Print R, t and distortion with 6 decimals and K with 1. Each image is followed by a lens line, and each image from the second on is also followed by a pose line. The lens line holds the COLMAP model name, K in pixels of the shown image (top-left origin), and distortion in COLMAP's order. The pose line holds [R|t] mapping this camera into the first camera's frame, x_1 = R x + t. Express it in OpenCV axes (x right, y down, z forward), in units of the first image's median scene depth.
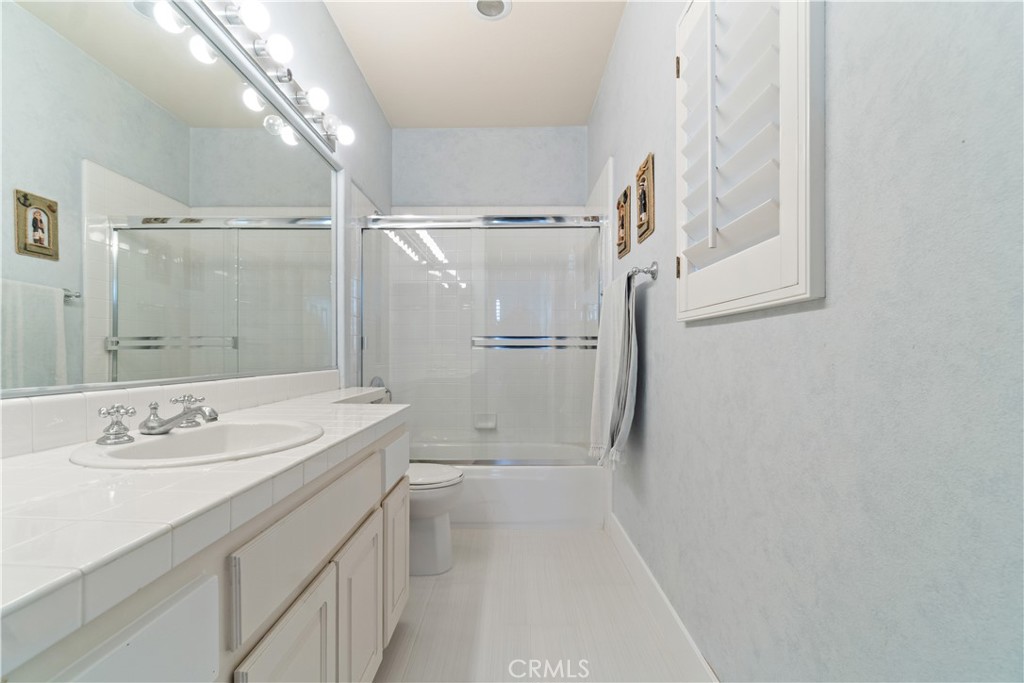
lens RADIAL K [[447.1, 0, 511.5], [0, 447.1, 349.4], [0, 0, 1]] dist [-0.008558, 0.001499]
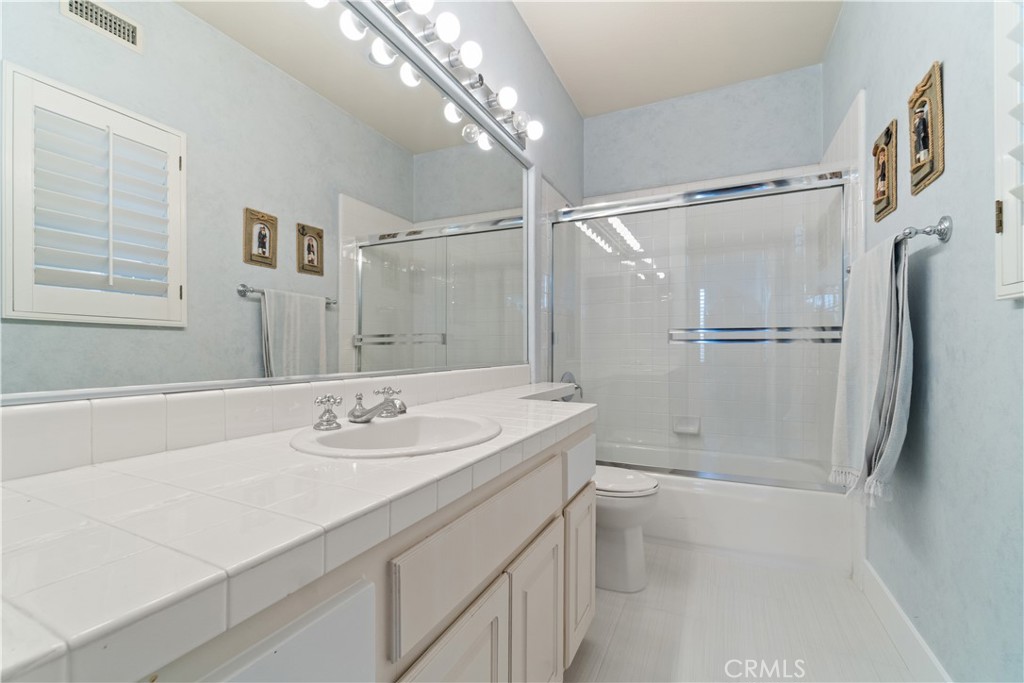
lens RADIAL K [[447.1, 0, 507.3], [0, 447.1, 348.2], [0, 0, 1]] dist [-0.008558, 0.001499]
pose [[0.903586, -0.000902, -0.428406, 0.000383], [0.004567, 0.999961, 0.007526, 0.000626], [0.428382, -0.008757, 0.903555, 0.075866]]
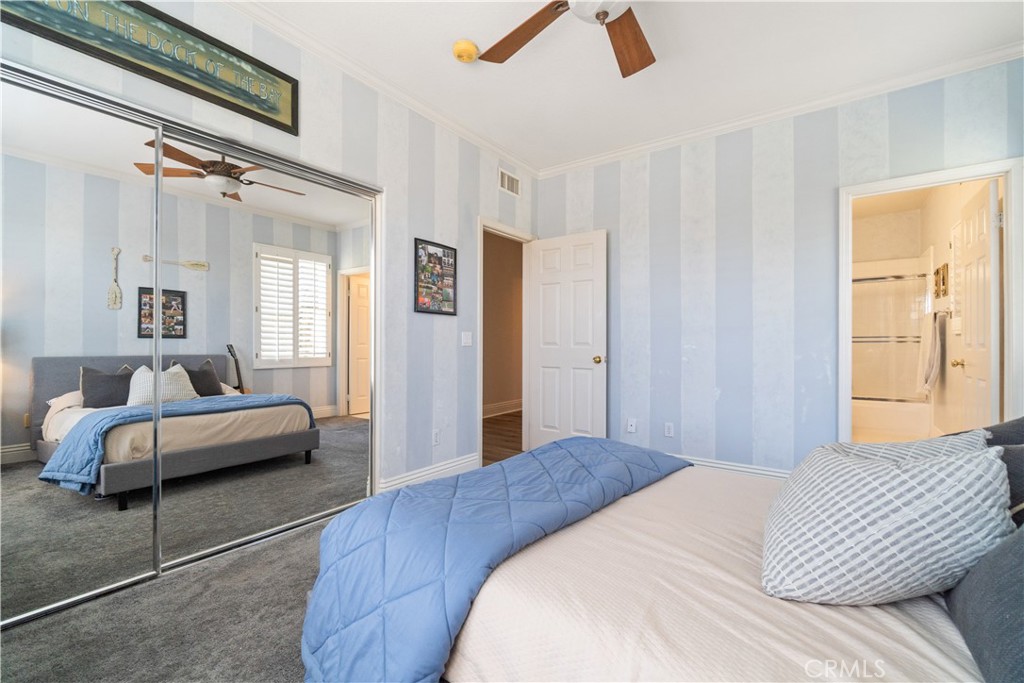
lens RADIAL K [[447.1, 0, 508.5], [0, 447.1, 341.5], [0, 0, 1]] dist [-0.008558, 0.001499]
pose [[0.817670, -0.002021, -0.575683, -0.234880], [0.004529, 0.999985, 0.002922, -0.026795], [0.575669, -0.004997, 0.817668, -2.231193]]
